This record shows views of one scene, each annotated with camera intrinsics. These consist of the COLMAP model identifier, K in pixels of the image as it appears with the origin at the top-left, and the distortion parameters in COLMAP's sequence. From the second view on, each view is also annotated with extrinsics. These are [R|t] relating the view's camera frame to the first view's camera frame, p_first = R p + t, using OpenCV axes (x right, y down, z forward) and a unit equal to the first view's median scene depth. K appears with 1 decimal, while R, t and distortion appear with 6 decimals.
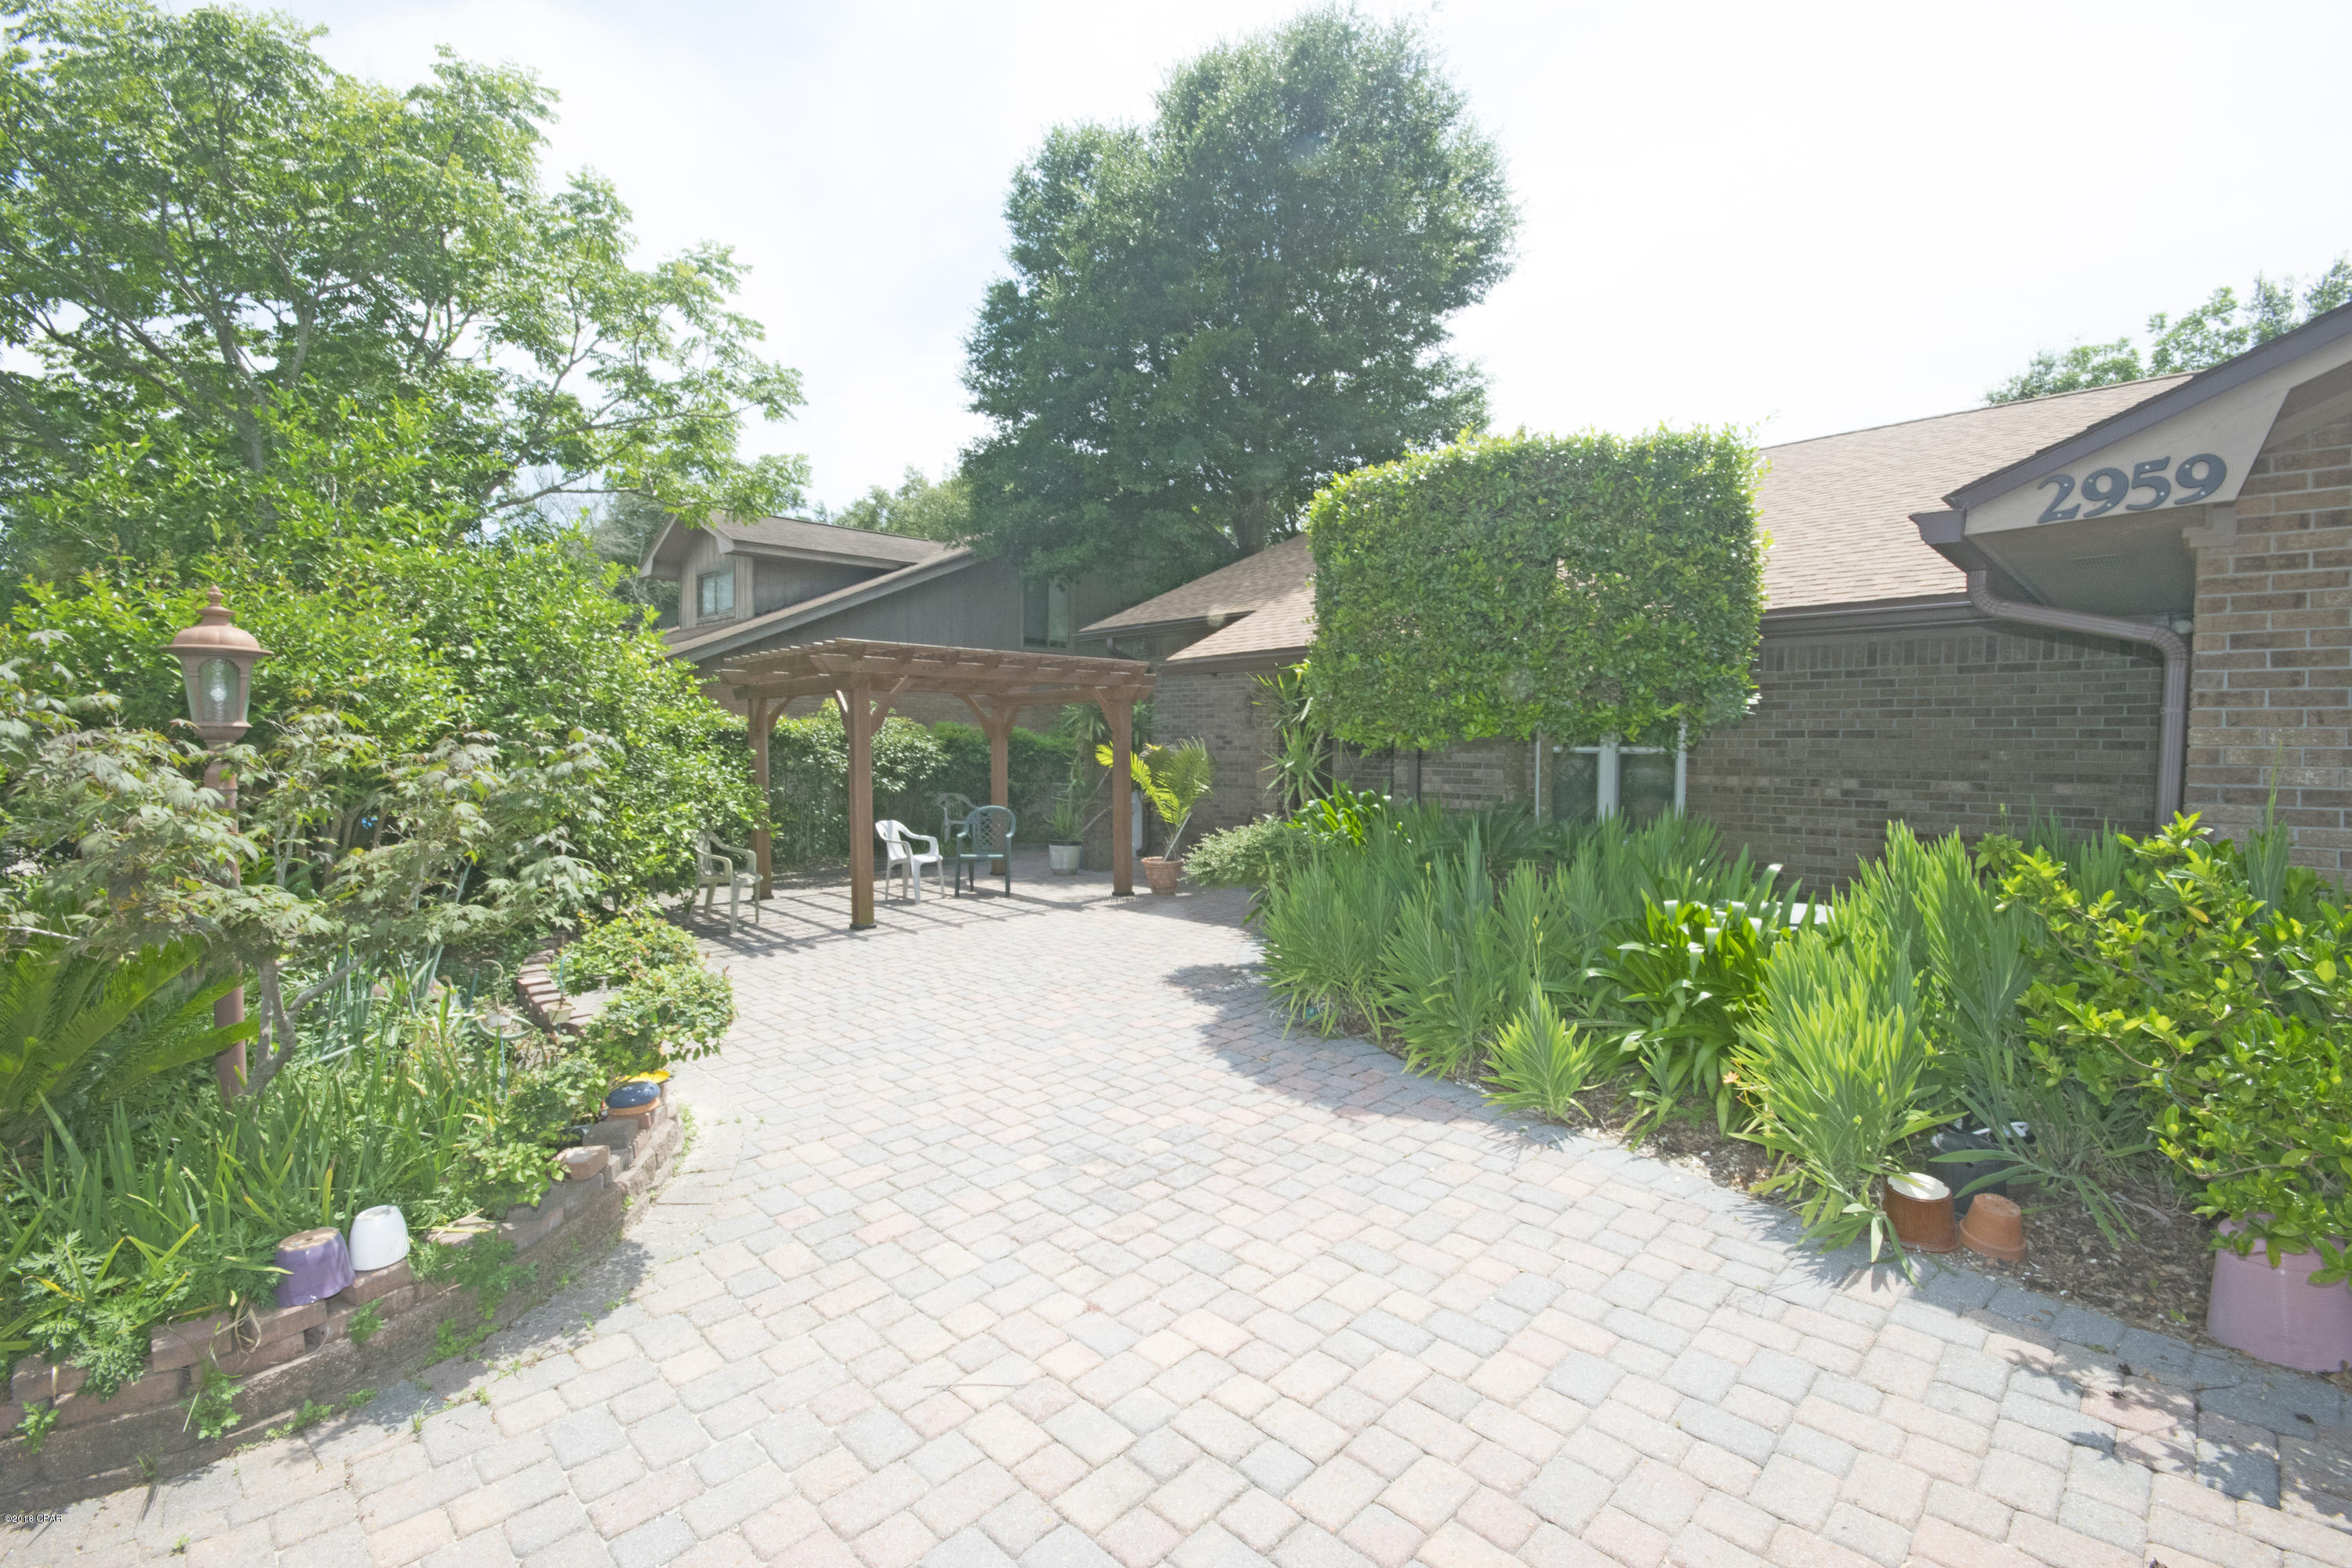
lens RADIAL K [[1026.0, 0, 1165.1], [0, 1026.0, 789.7], [0, 0, 1]] dist [0.005536, -0.008051]
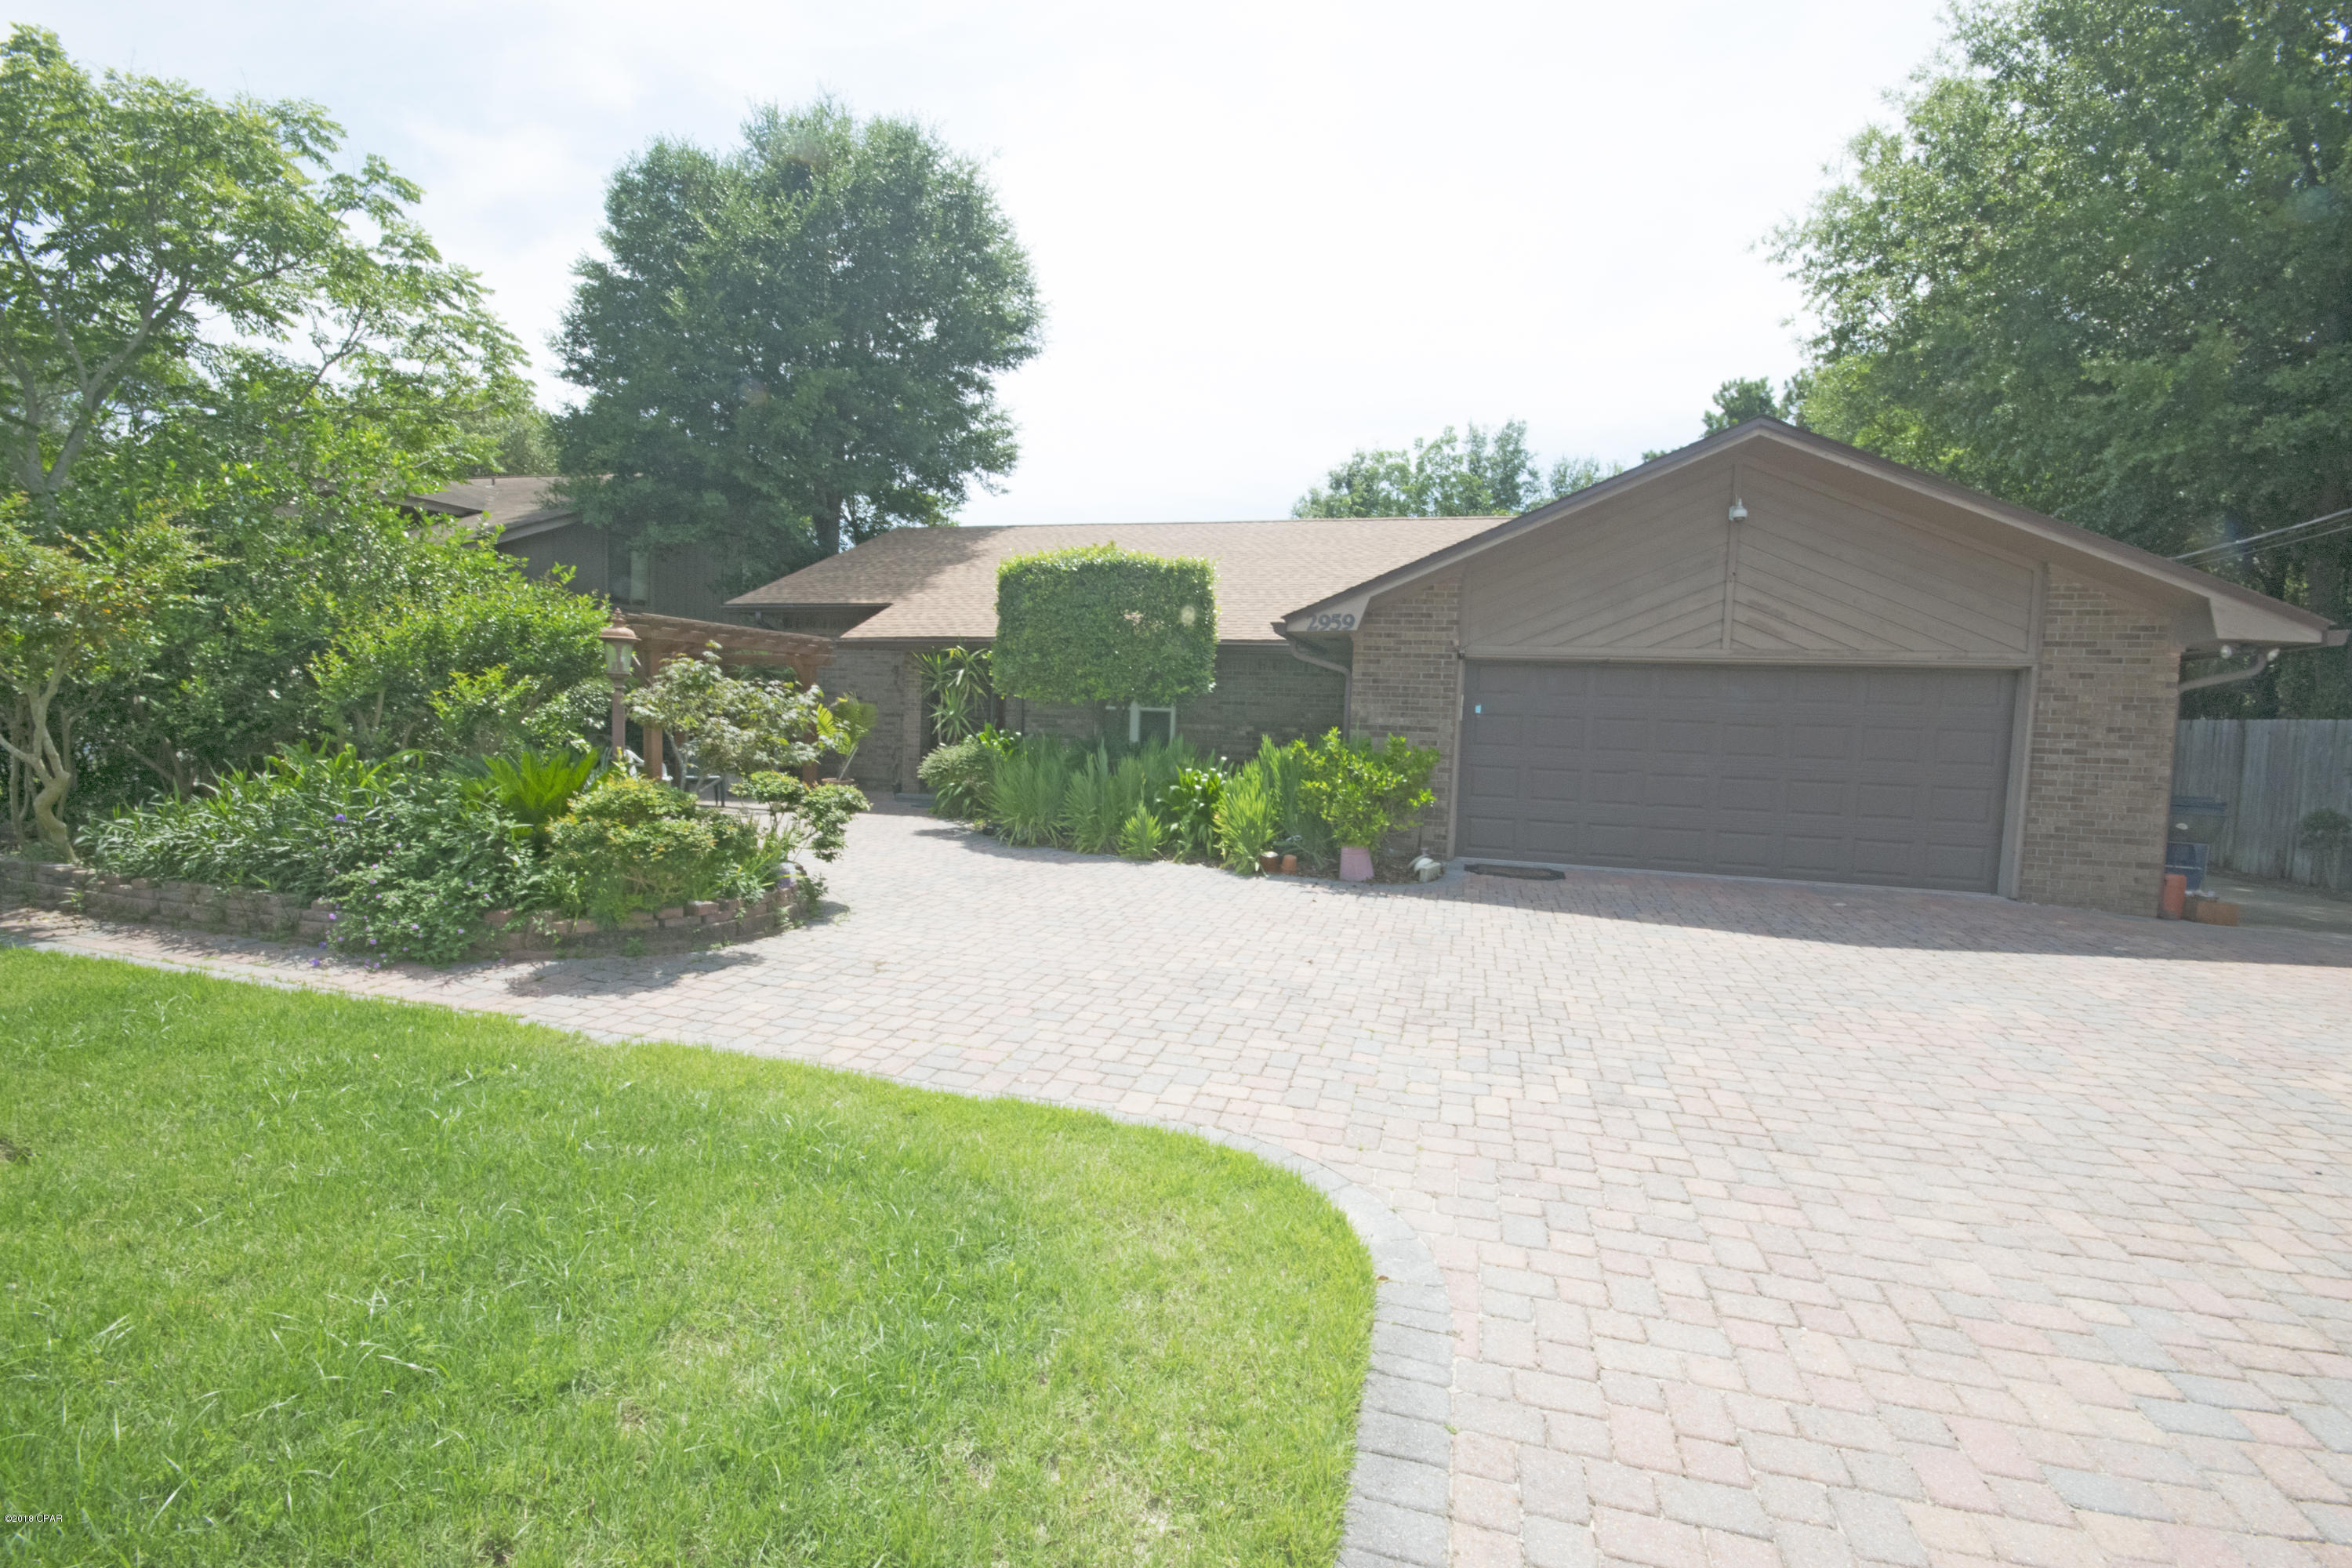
lens RADIAL K [[1029.6, 0, 1170.3], [0, 1029.6, 784.3], [0, 0, 1]] dist [0.021909, -0.019903]
pose [[0.868884, -0.006109, 0.494978, -0.279820], [-0.007992, 0.999620, 0.026366, 0.030425], [-0.494951, -0.026864, 0.868506, -0.408050]]
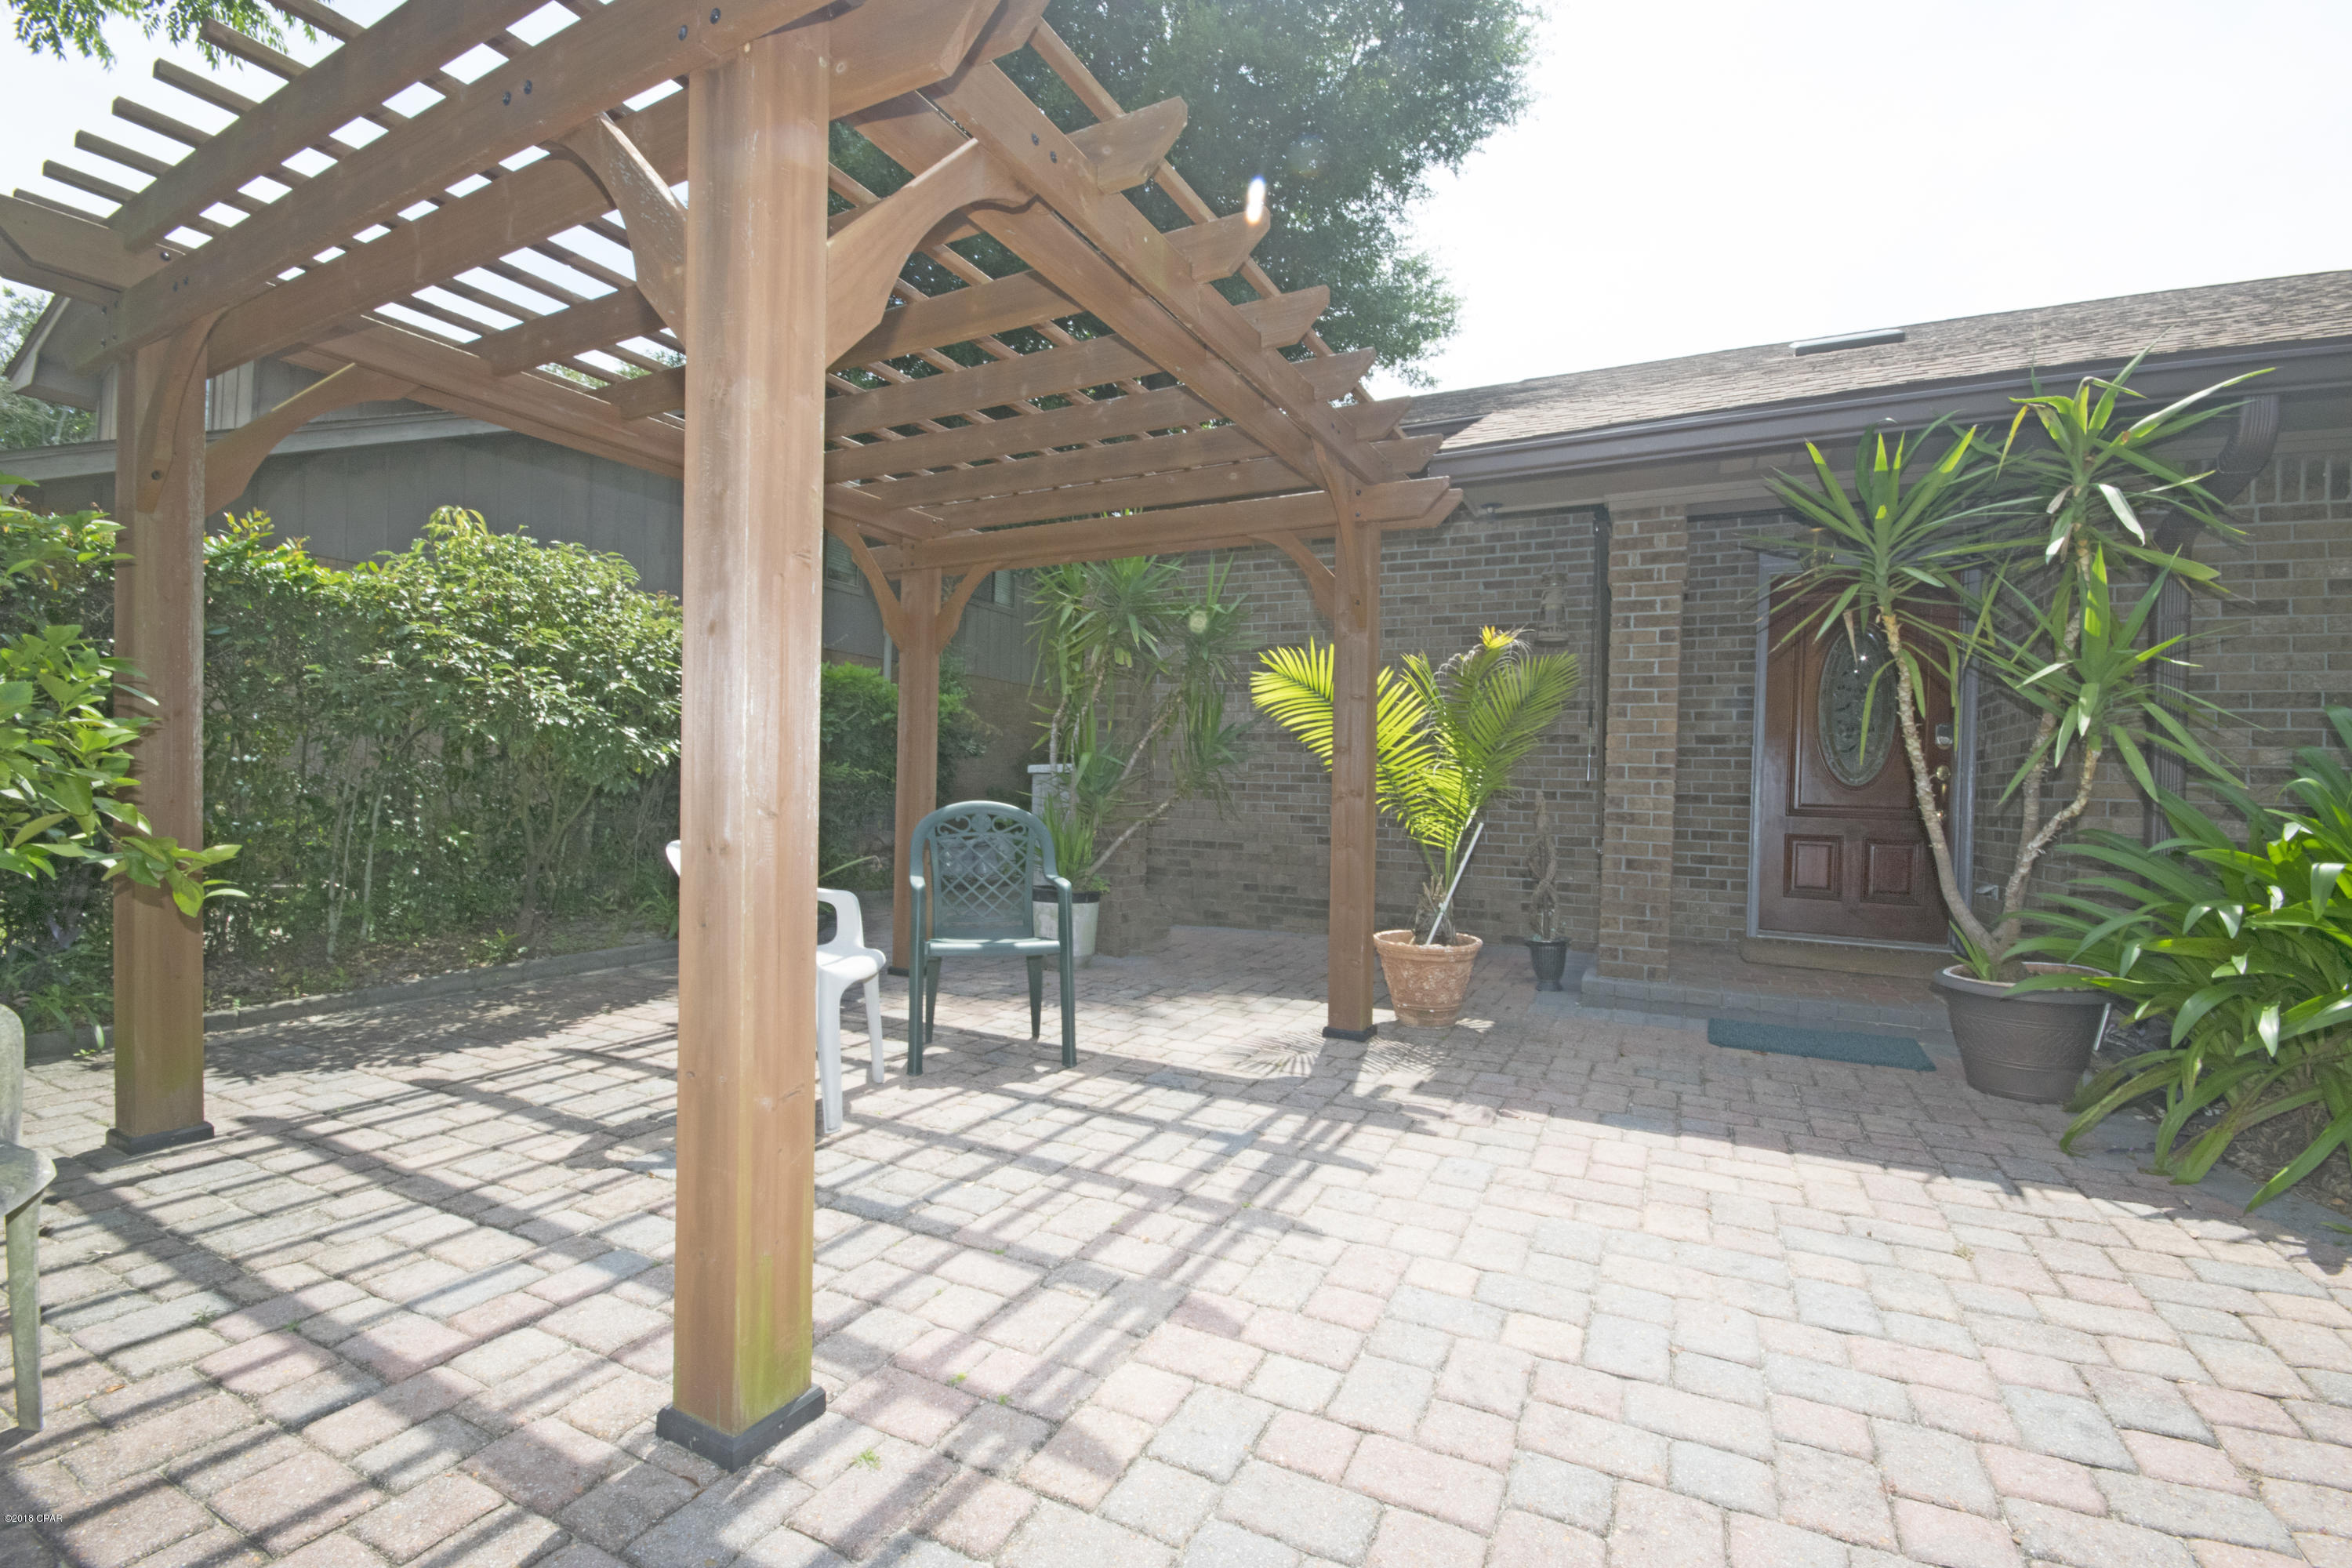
lens RADIAL K [[1027.1, 0, 1171.1], [0, 1027.1, 796.6], [0, 0, 1]] dist [0.005754, -0.009049]
pose [[0.949567, 0.016792, 0.313114, -0.203883], [-0.007535, 0.999499, -0.030752, 0.024995], [-0.313474, 0.026842, 0.949217, 0.594547]]
